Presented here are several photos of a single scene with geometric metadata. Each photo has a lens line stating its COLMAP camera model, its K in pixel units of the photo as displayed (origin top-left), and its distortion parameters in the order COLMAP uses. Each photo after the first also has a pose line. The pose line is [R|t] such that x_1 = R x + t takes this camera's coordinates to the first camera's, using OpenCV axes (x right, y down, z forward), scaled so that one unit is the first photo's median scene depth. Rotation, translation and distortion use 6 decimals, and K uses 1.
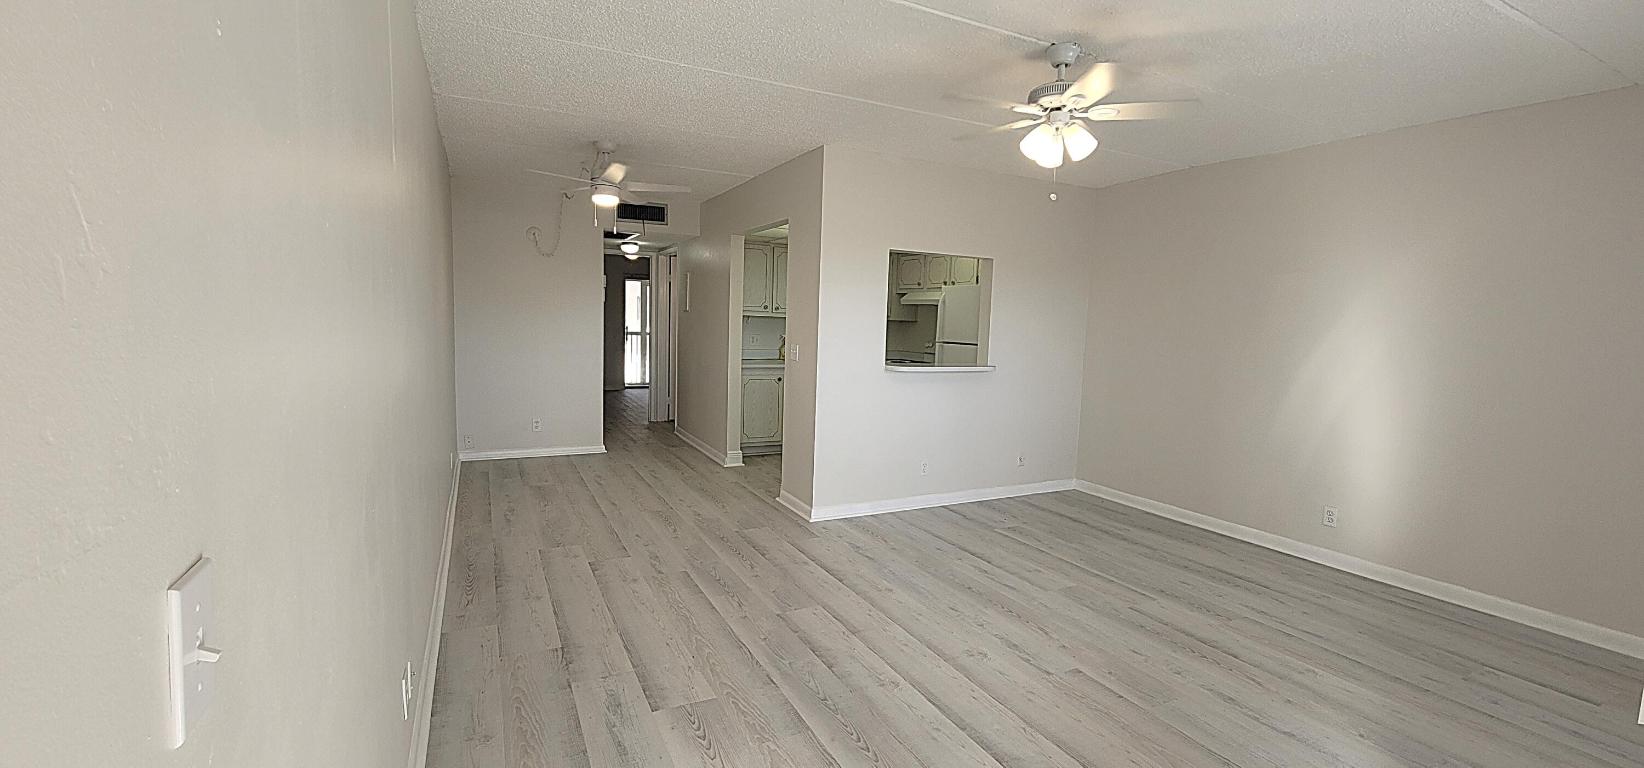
lens RADIAL K [[669.3, 0, 814.6], [0, 669.3, 385.6], [0, 0, 1]] dist [-0.003495, 0.000039]
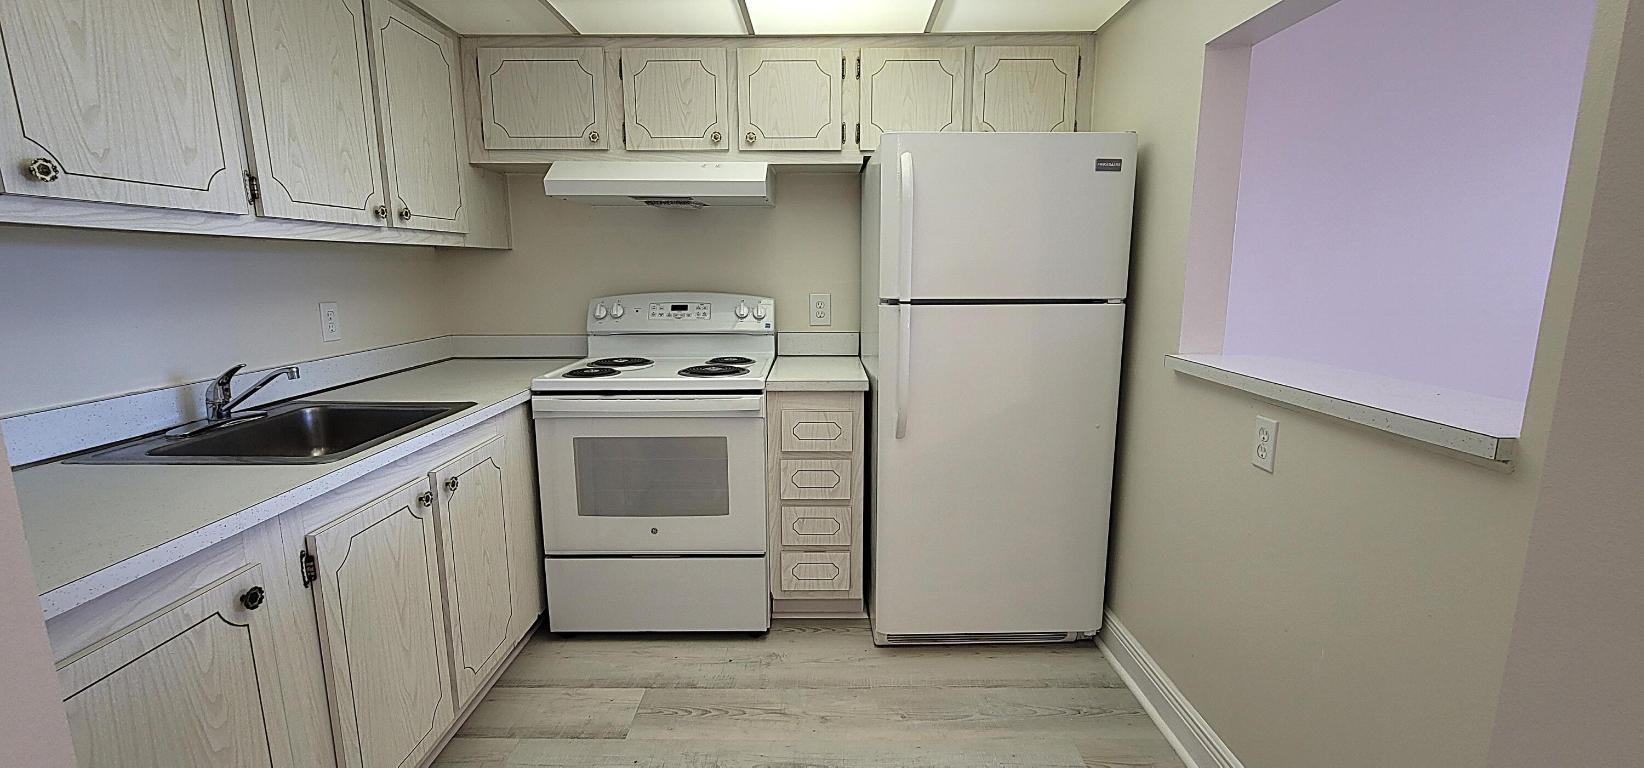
lens RADIAL K [[675.1, 0, 822.0], [0, 675.1, 384.0], [0, 0, 1]] dist [0.014355, 0.000202]
pose [[0.456040, -0.187212, 0.870046, -0.128900], [0.103346, 0.982150, 0.157164, -0.076261], [-0.883938, 0.018242, 0.467247, 0.803922]]
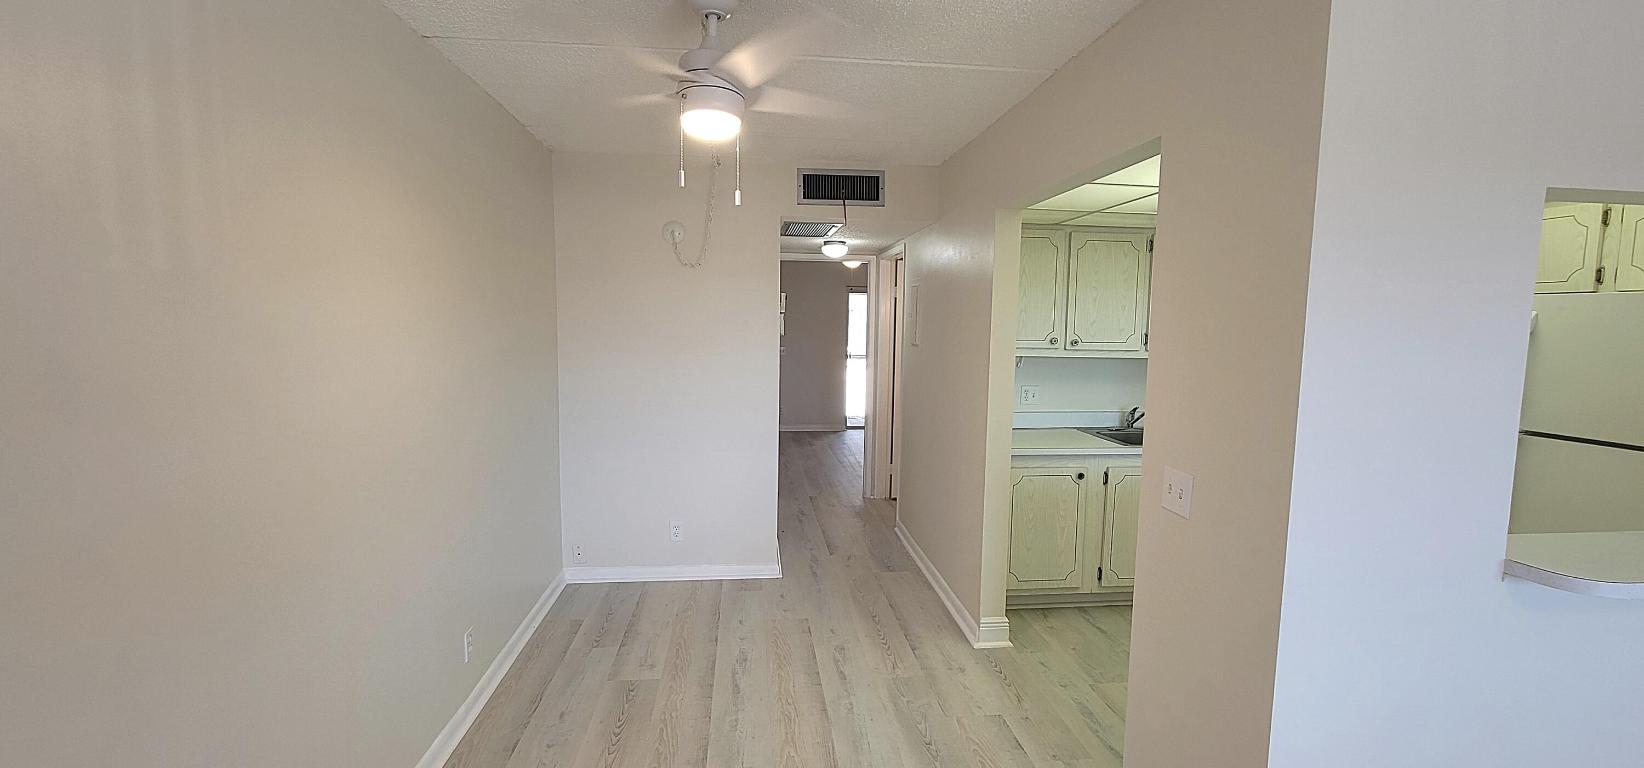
lens RADIAL K [[669.3, 0, 814.6], [0, 669.3, 385.6], [0, 0, 1]] dist [-0.003495, 0.000039]
pose [[0.936779, 0.016143, -0.349550, -0.066893], [-0.020030, 0.999771, -0.007509, -0.074970], [0.349348, 0.014036, 0.936888, 0.427359]]
